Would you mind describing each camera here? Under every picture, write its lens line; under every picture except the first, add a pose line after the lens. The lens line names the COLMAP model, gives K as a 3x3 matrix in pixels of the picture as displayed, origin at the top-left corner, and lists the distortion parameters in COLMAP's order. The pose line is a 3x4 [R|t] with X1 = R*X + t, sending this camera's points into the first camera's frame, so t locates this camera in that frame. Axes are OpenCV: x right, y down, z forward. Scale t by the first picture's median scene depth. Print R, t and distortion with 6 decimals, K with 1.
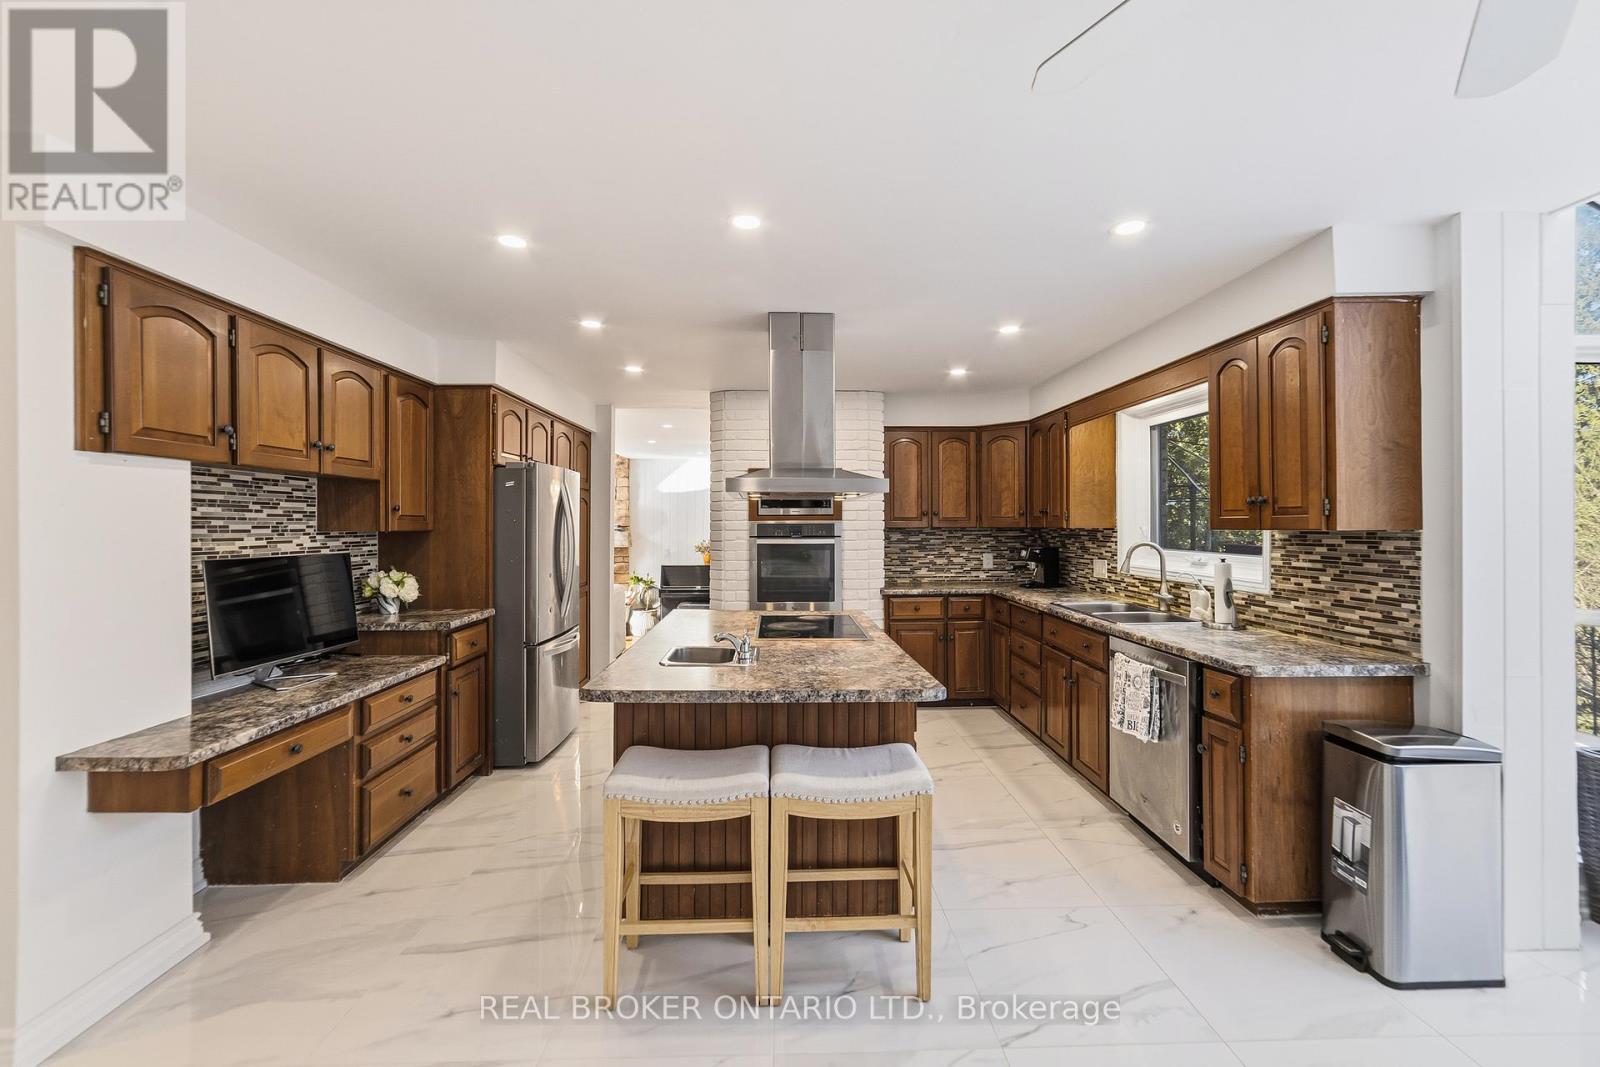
lens RADIAL K [[624.2, 0, 803.9], [0, 624.2, 531.2], [0, 0, 1]] dist [-0.022471, 0.000268]
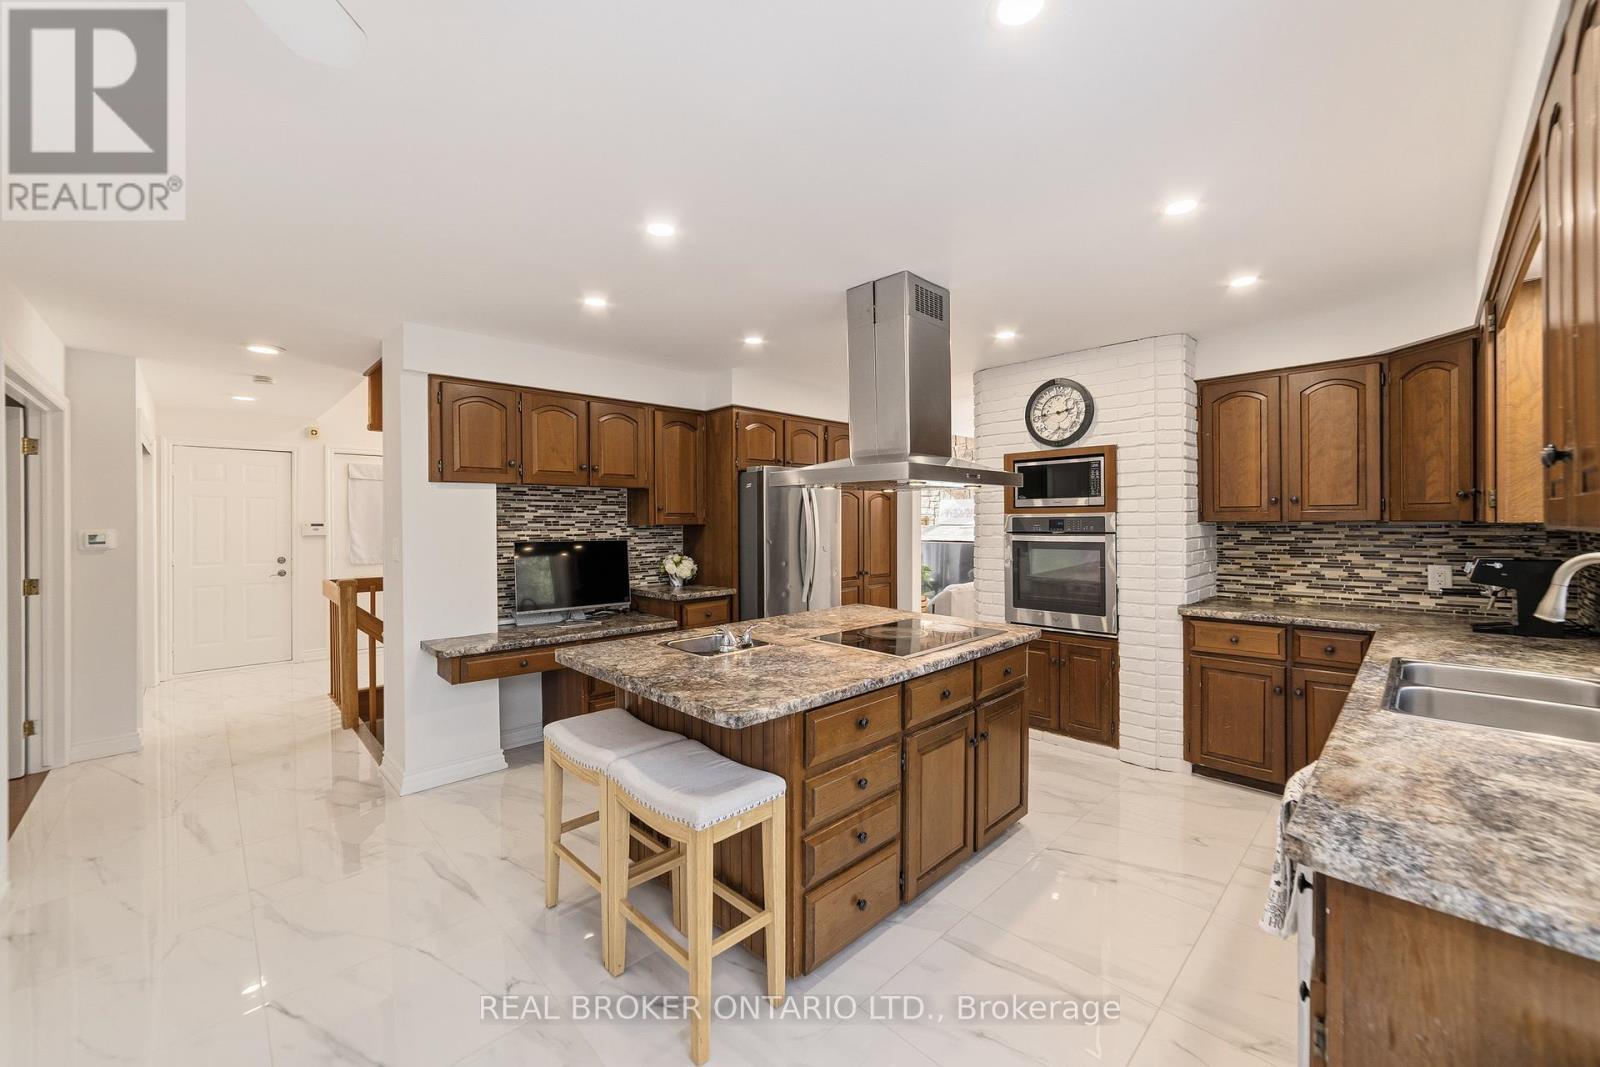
lens RADIAL K [[624.2, 0, 805.9], [0, 624.2, 523.2], [0, 0, 1]] dist [-0.022471, 0.000268]
pose [[0.675266, 0.001791, -0.737572, 0.507118], [-0.002122, 0.999998, 0.000485, -0.004583], [0.737572, 0.001238, 0.675268, 0.280014]]
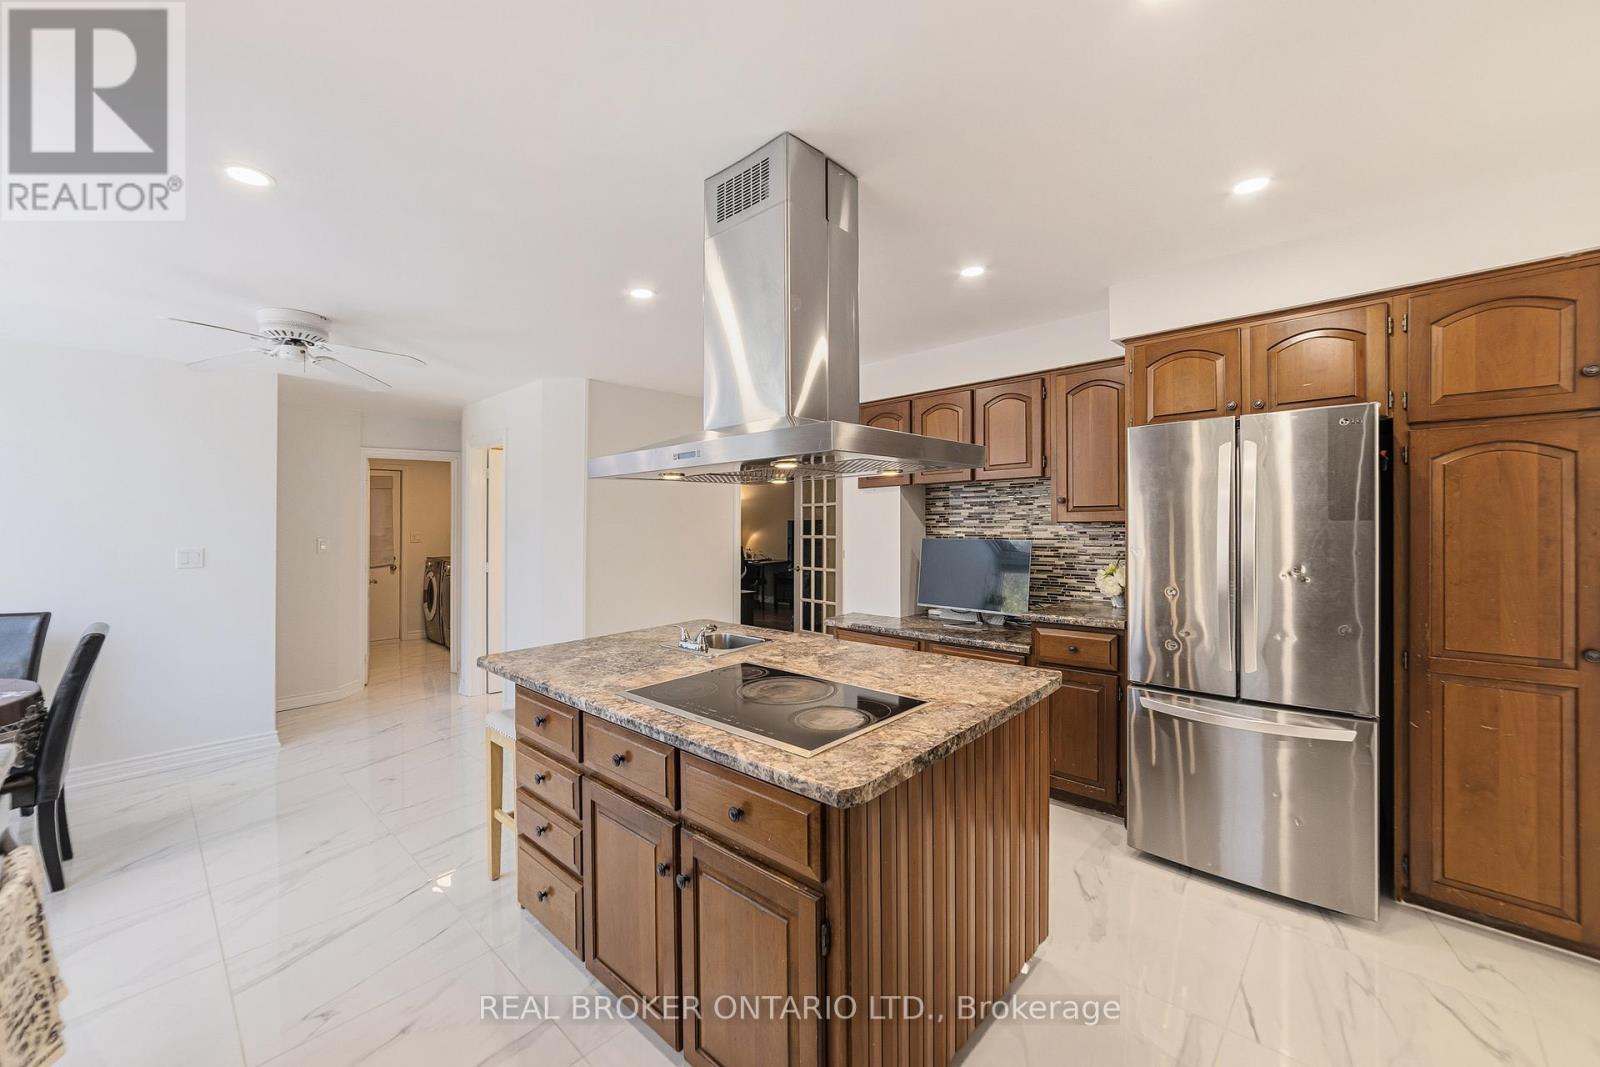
lens RADIAL K [[624.2, 0, 807.0], [0, 624.2, 522.1], [0, 0, 1]] dist [-0.022471, 0.000268]
pose [[-0.692285, 0.009612, -0.721560, 0.363293], [0.005314, 0.999952, 0.008223, -0.010563], [0.721604, 0.001858, -0.692303, 1.278430]]
